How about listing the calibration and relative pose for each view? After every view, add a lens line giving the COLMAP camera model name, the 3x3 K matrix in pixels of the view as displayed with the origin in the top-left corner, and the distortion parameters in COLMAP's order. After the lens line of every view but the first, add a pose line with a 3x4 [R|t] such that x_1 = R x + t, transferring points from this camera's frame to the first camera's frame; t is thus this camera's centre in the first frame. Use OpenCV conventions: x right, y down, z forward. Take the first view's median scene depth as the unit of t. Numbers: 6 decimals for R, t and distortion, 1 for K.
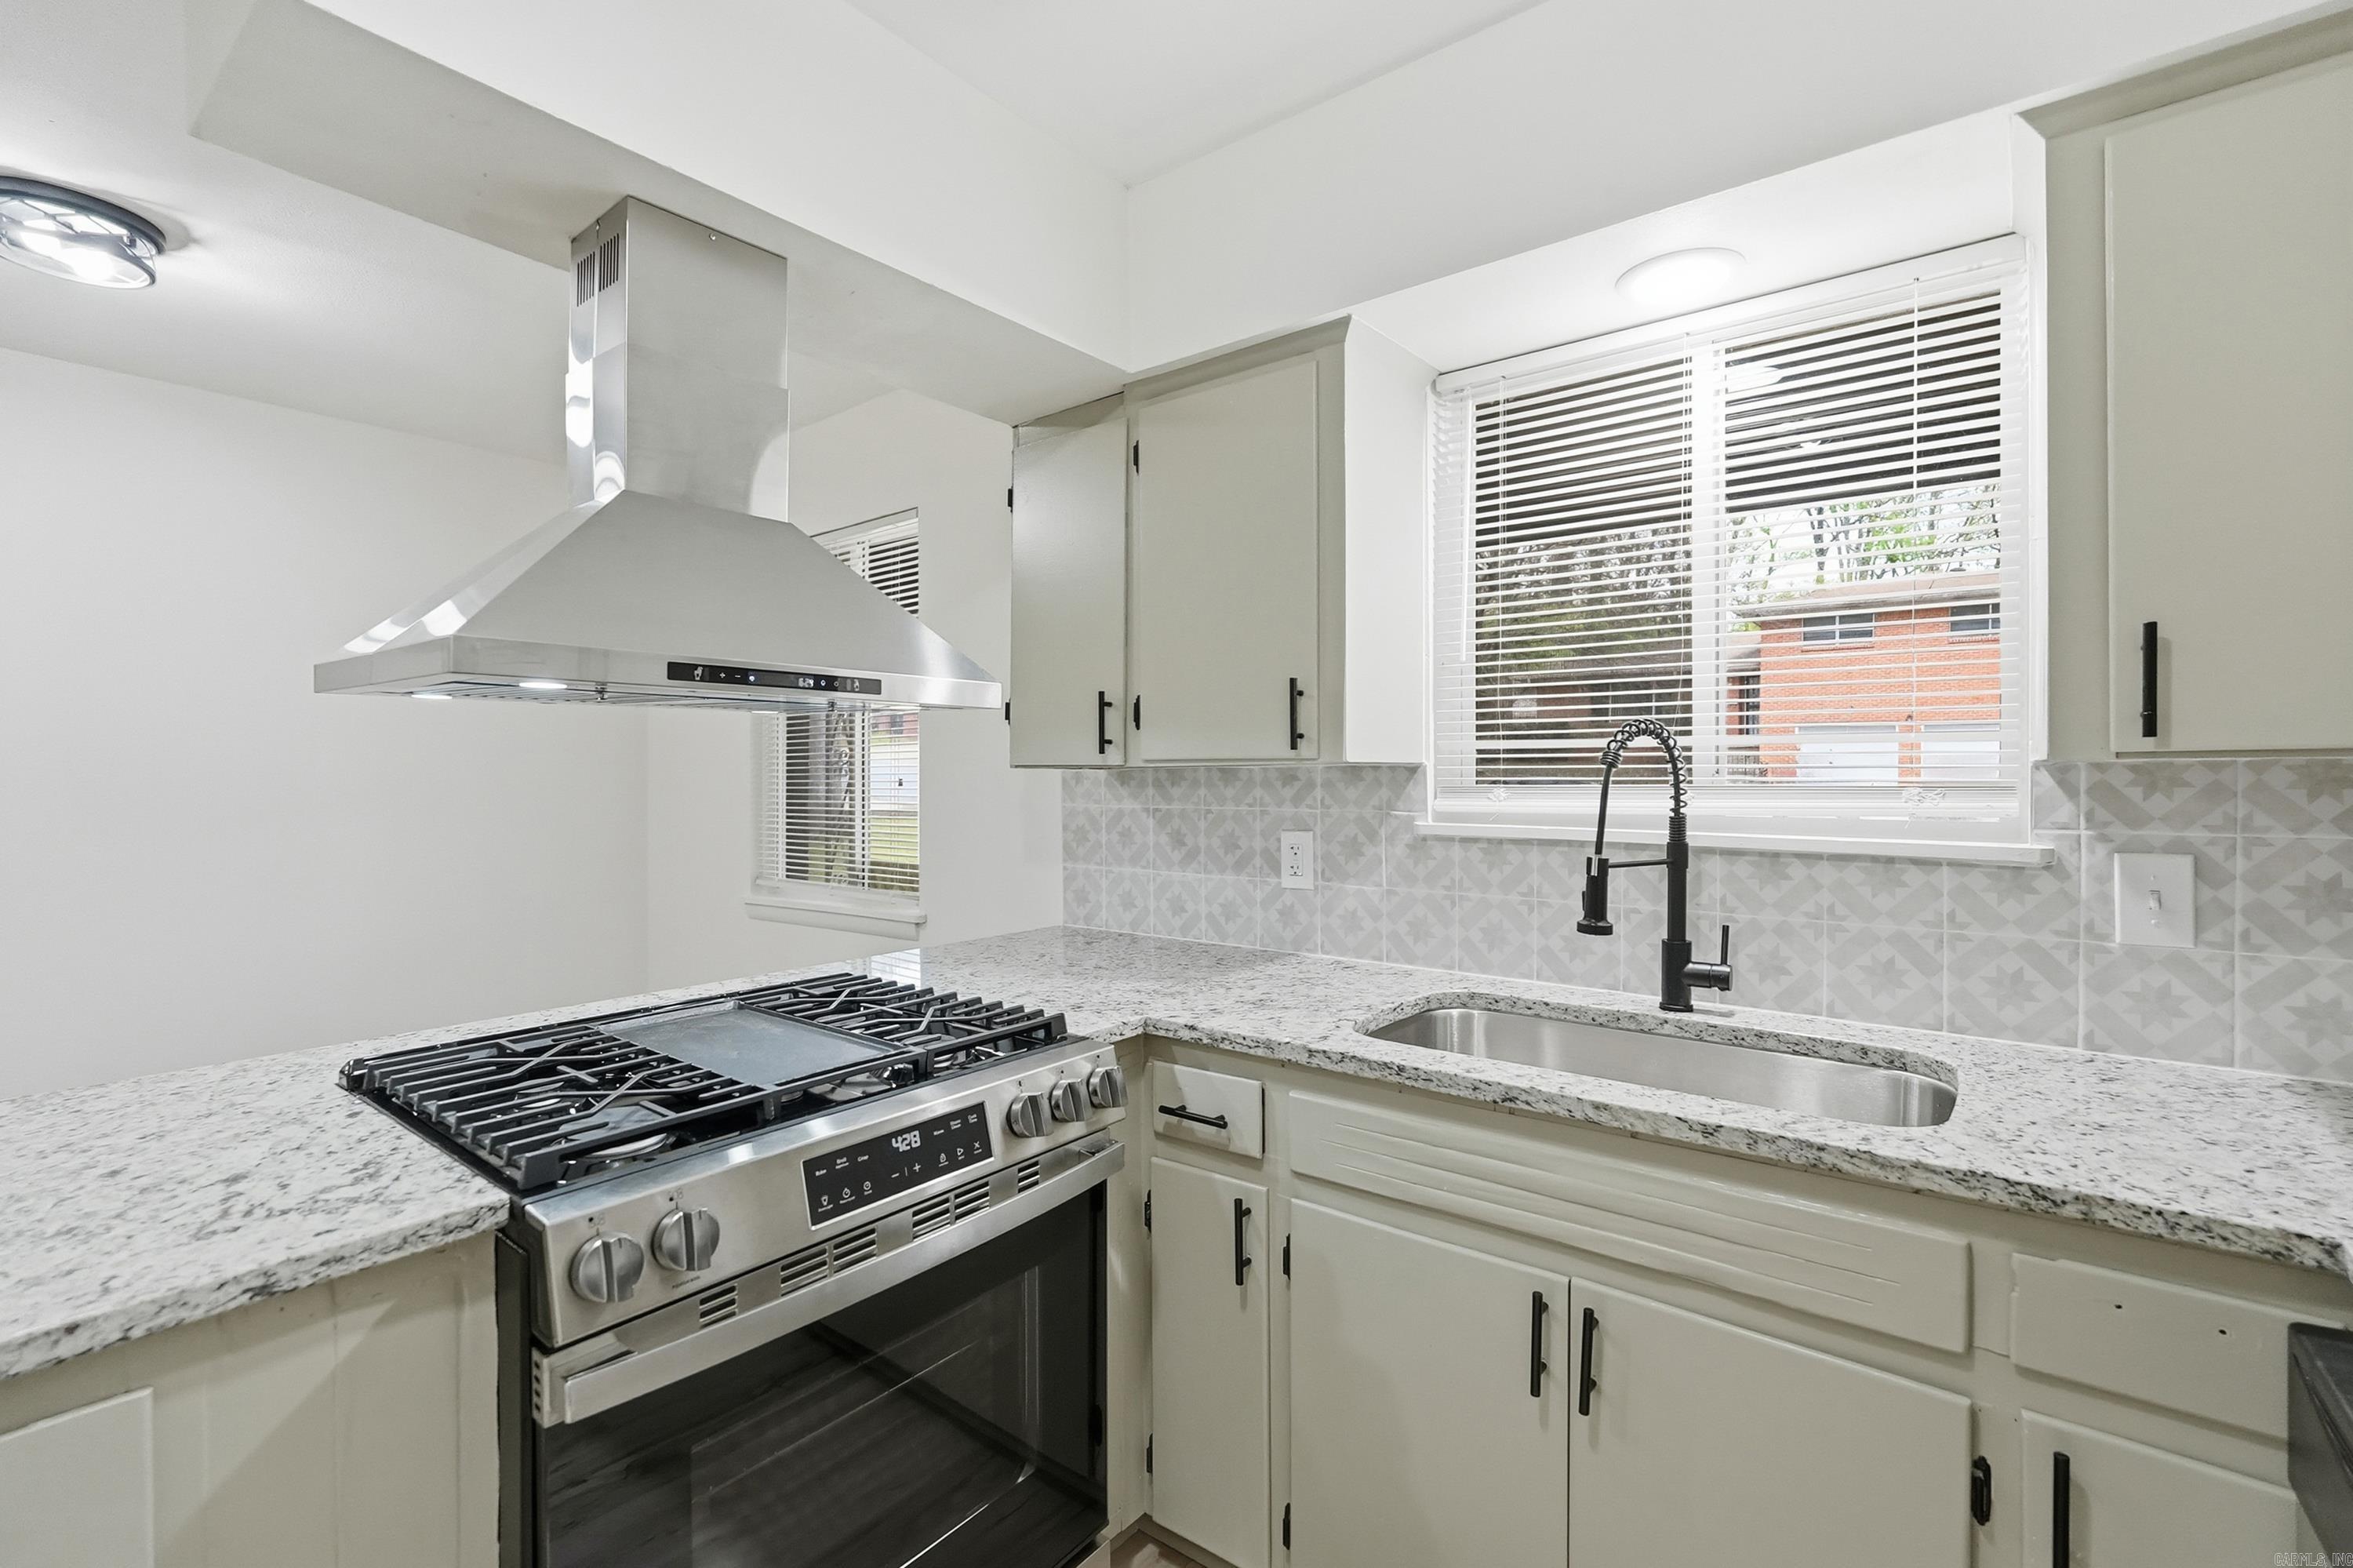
lens RADIAL K [[1050.4, 0, 1173.8], [0, 1050.4, 779.8], [0, 0, 1]] dist [-0.017036, 0.009824]
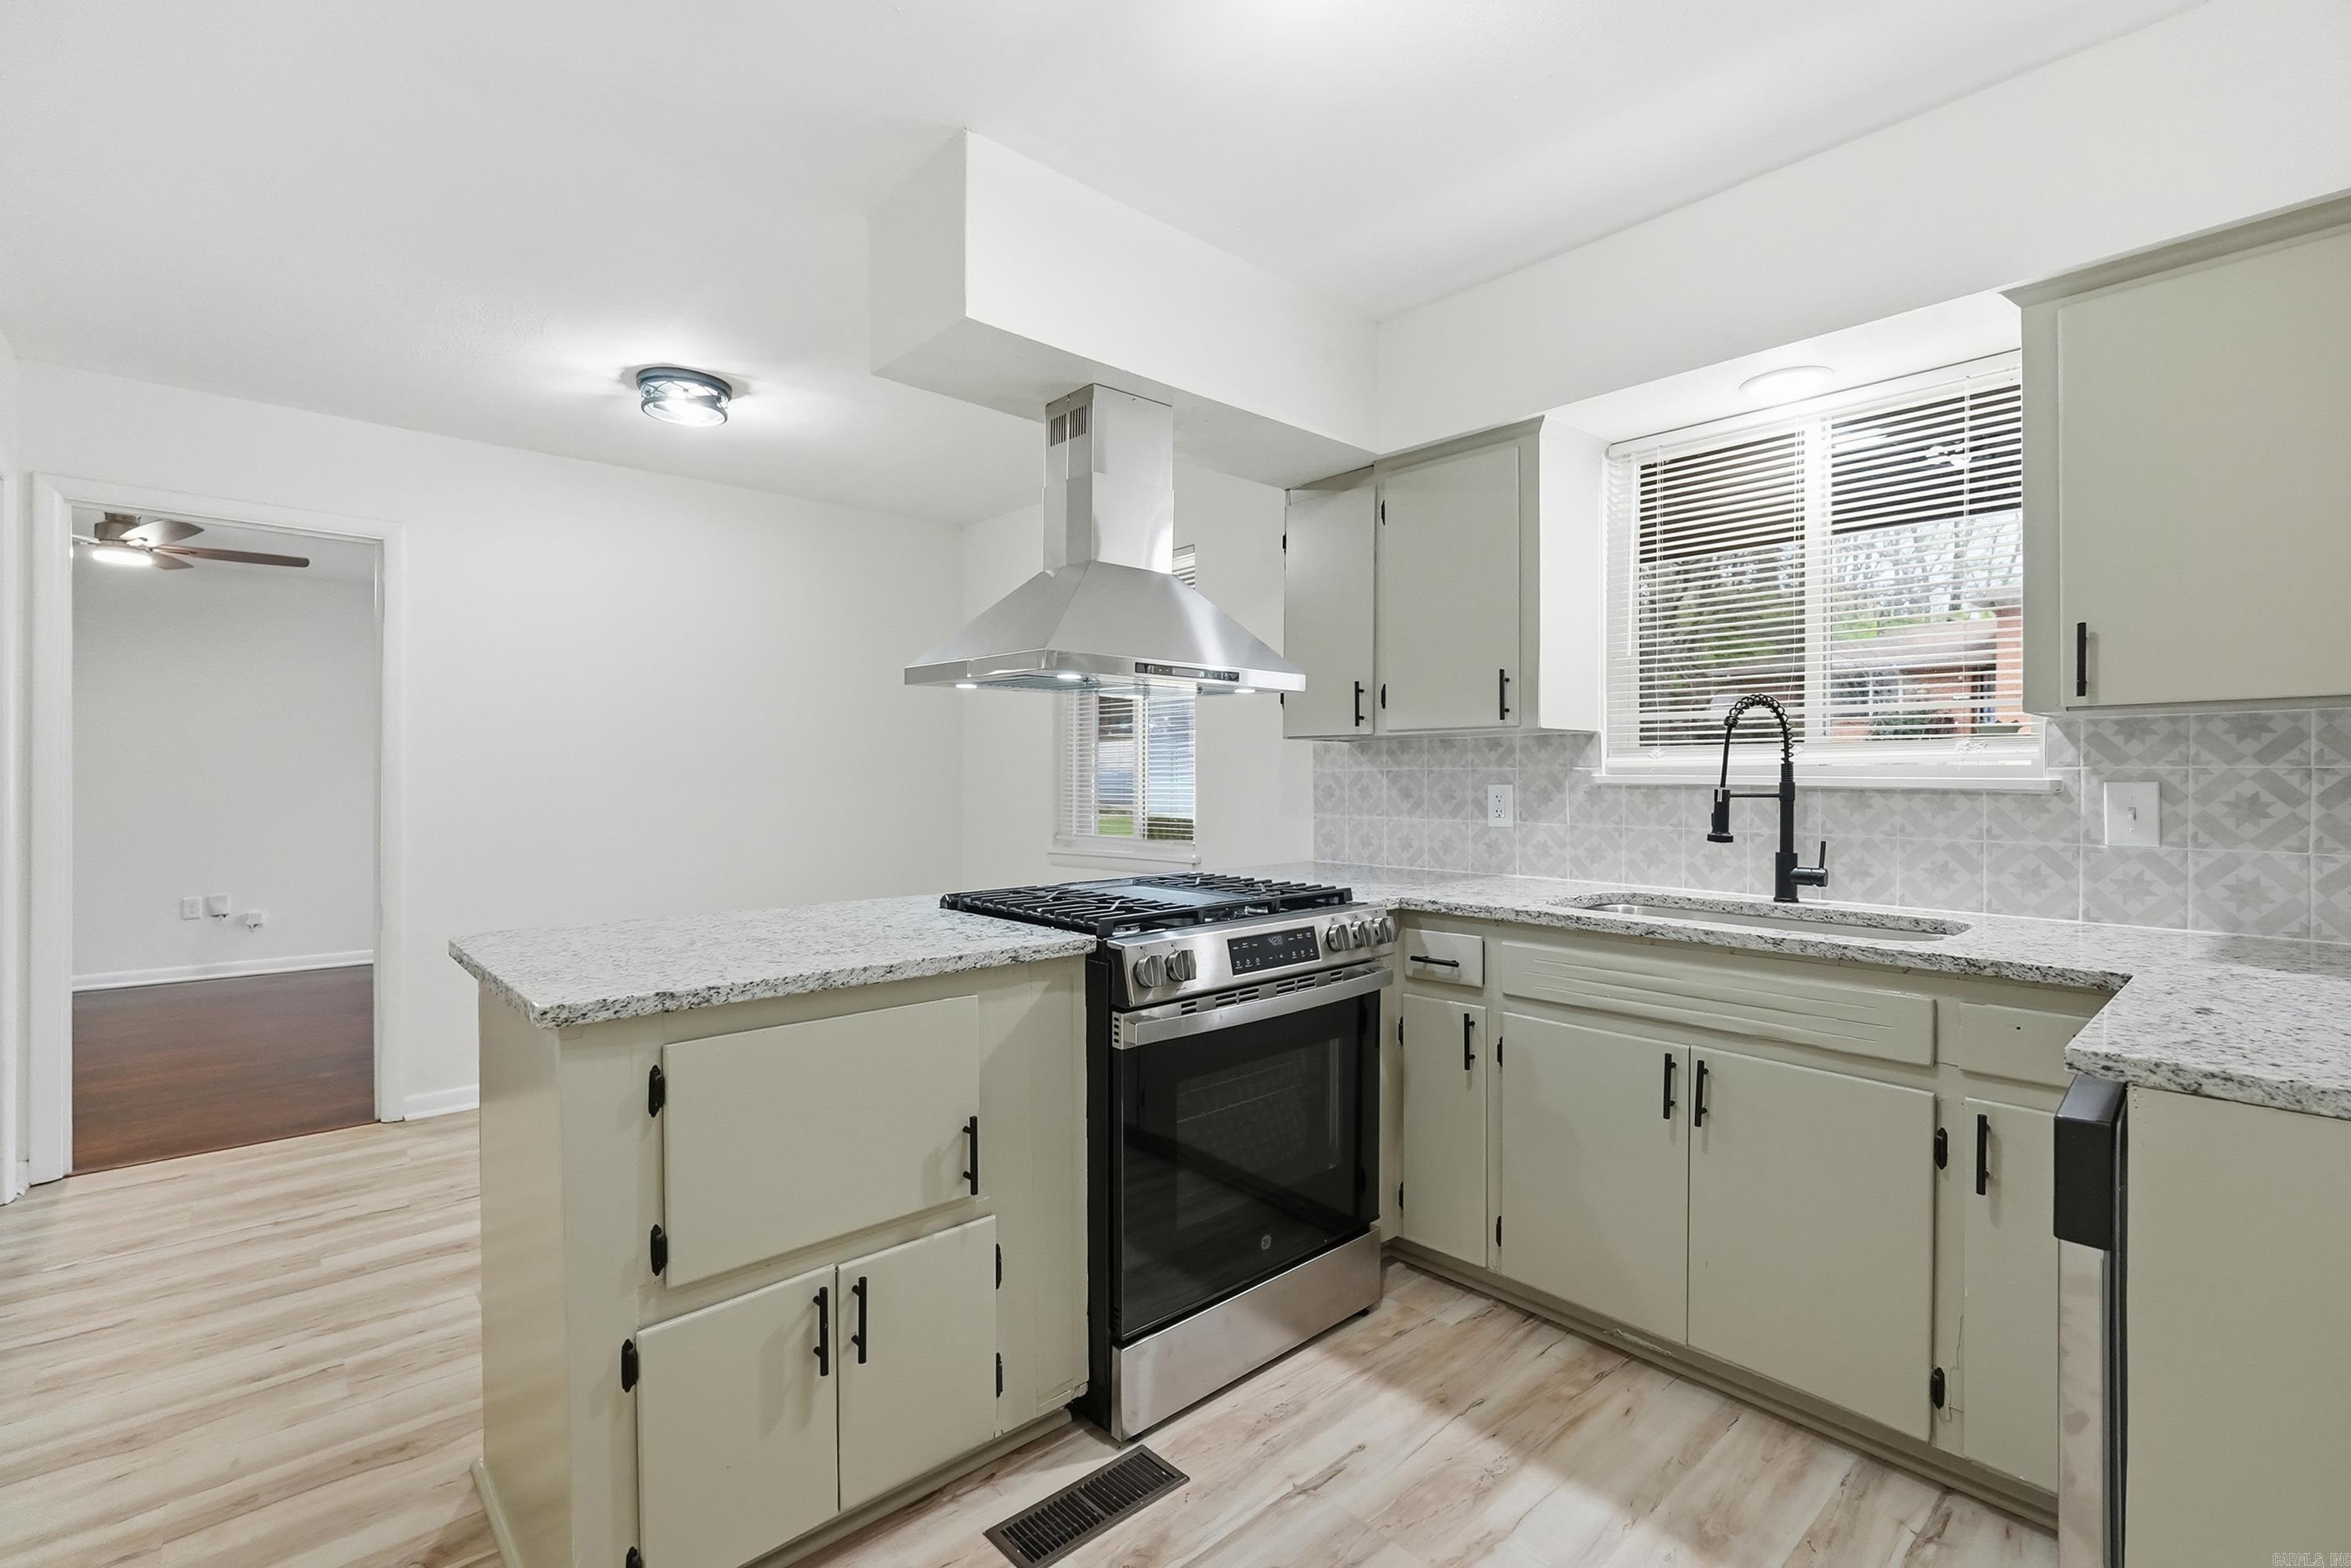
lens RADIAL K [[1039.8, 0, 1175.5], [0, 1039.8, 784.0], [0, 0, 1]] dist [-0.016837, 0.008288]
pose [[0.986403, 0.003437, -0.164308, -0.083326], [-0.003028, 0.999992, 0.002741, 0.051492], [0.164316, -0.002206, 0.986405, -0.423327]]
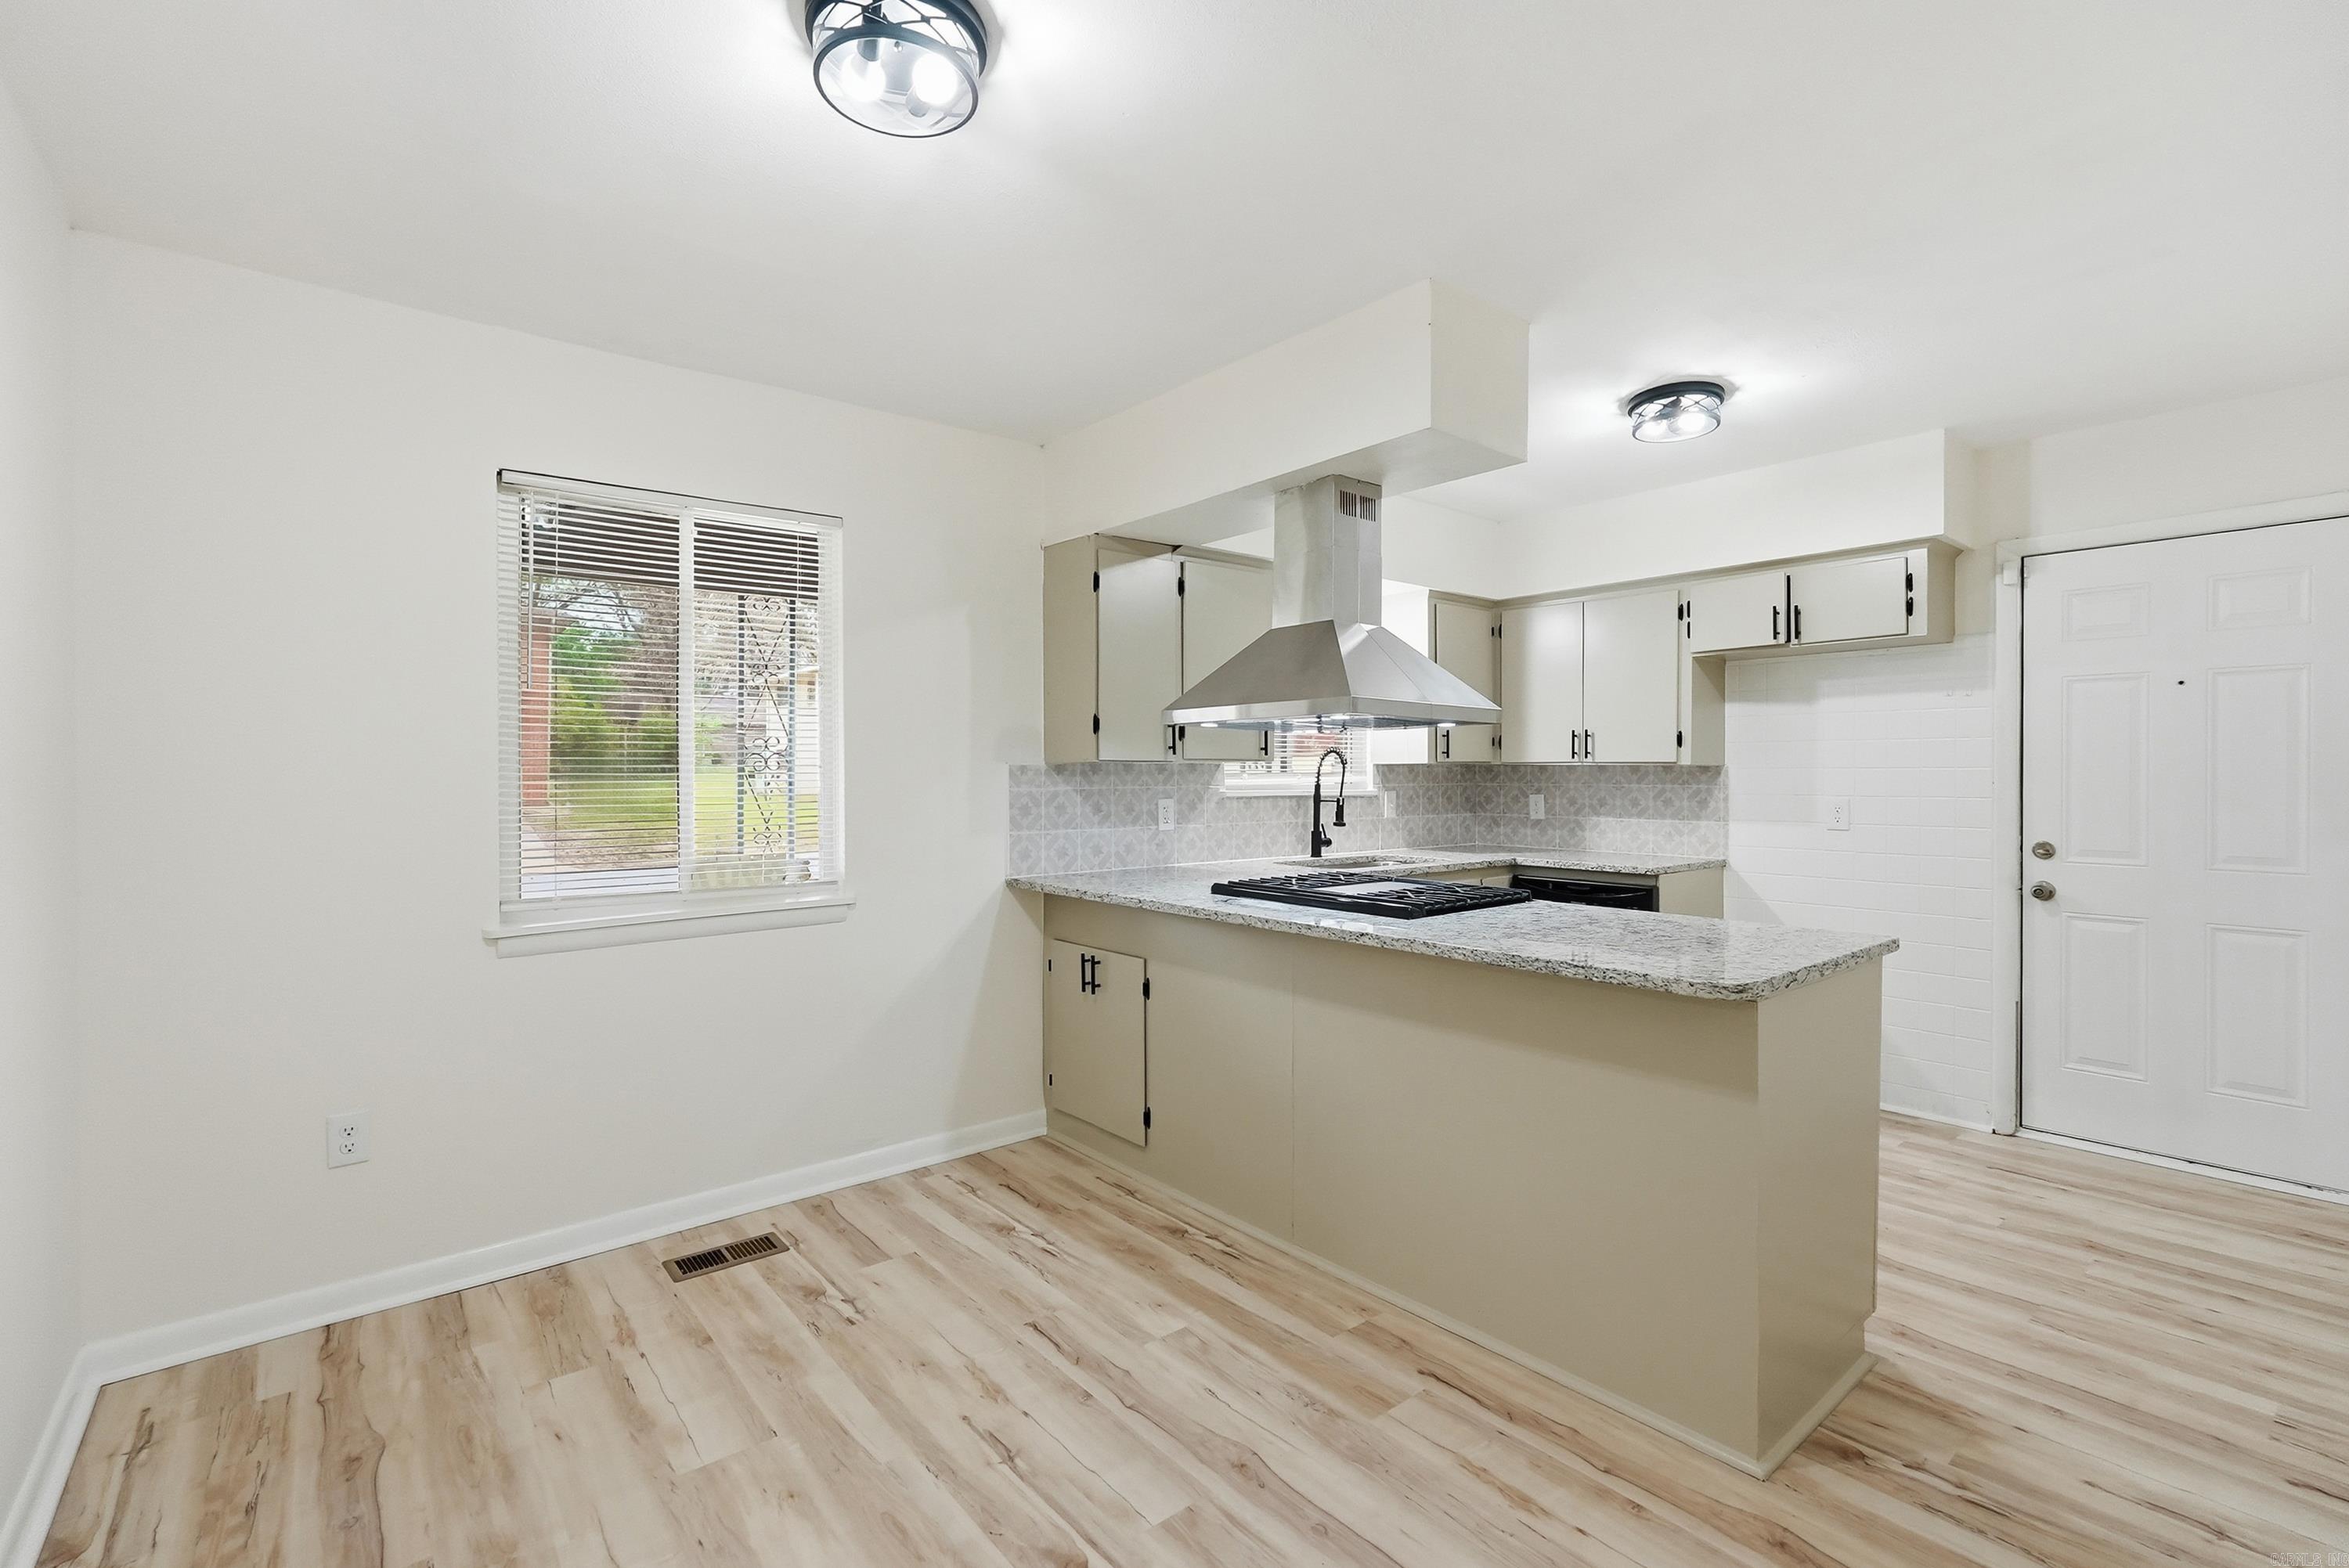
lens RADIAL K [[1048.5, 0, 1171.8], [0, 1048.5, 779.8], [0, 0, 1]] dist [-0.017036, 0.009824]
pose [[0.215993, -0.003692, 0.976388, -1.848976], [0.009091, 0.999957, 0.001770, 0.014306], [-0.976352, 0.008494, 0.216018, 0.665485]]
